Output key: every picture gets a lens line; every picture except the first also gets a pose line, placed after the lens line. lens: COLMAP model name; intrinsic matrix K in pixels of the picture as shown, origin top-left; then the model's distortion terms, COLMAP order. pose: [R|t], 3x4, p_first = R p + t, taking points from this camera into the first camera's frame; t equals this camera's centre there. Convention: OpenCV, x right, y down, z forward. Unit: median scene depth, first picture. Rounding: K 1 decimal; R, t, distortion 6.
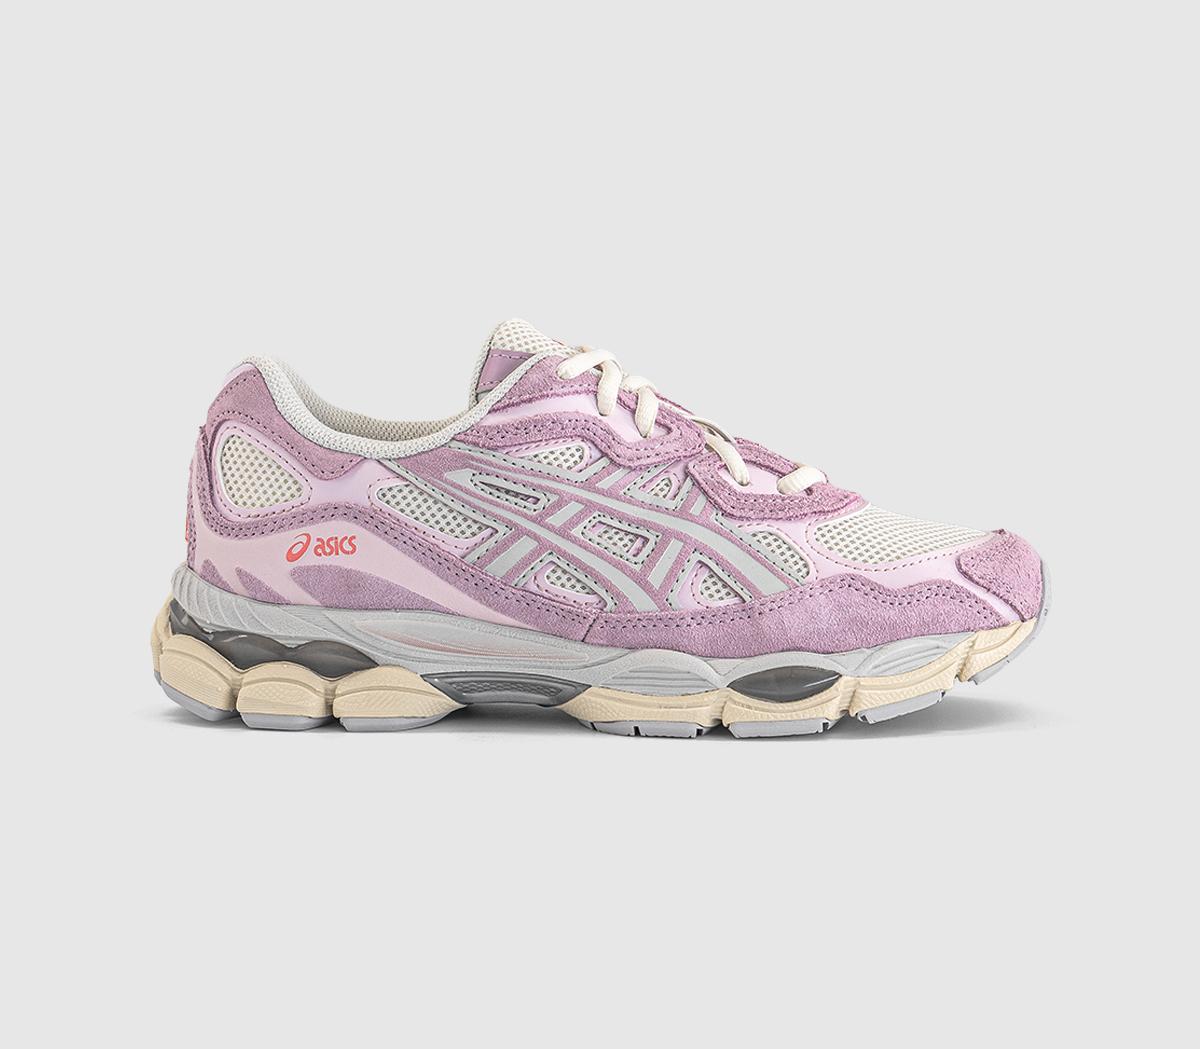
lens RADIAL K [[2057.4, 0, 600.0], [0, 2057.4, 524.5], [0, 0, 1]] dist [0.125110, -0.013820]
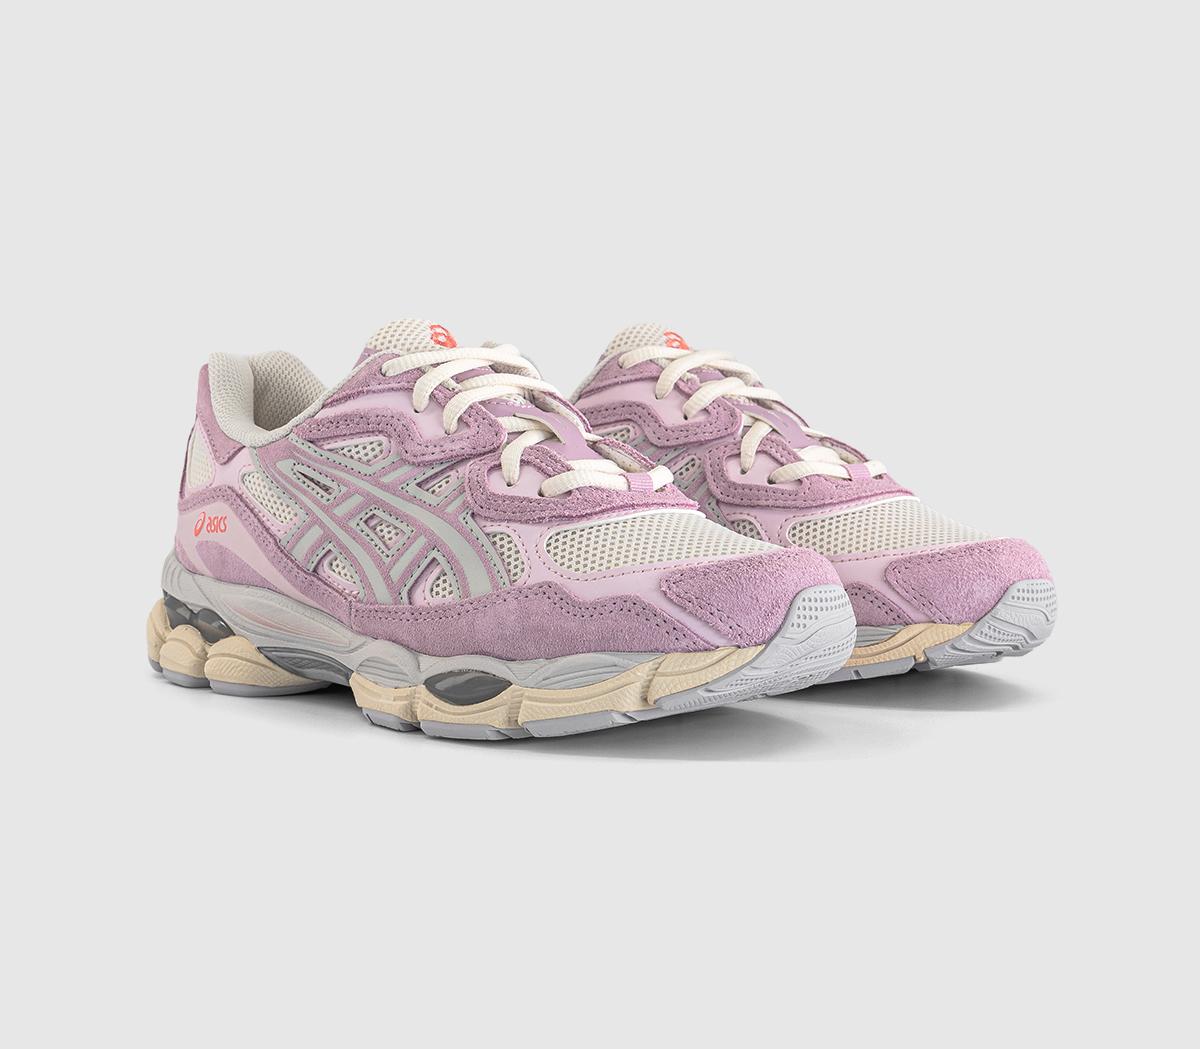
lens RADIAL K [[2057.4, 0, 600.0], [0, 2057.4, 524.5], [0, 0, 1]] dist [0.125110, -0.013820]
pose [[0.787405, 0.053401, -0.614119, 0.721904], [-0.049118, 0.998508, 0.023848, -0.026405], [0.614476, 0.011387, 0.788853, 0.250630]]
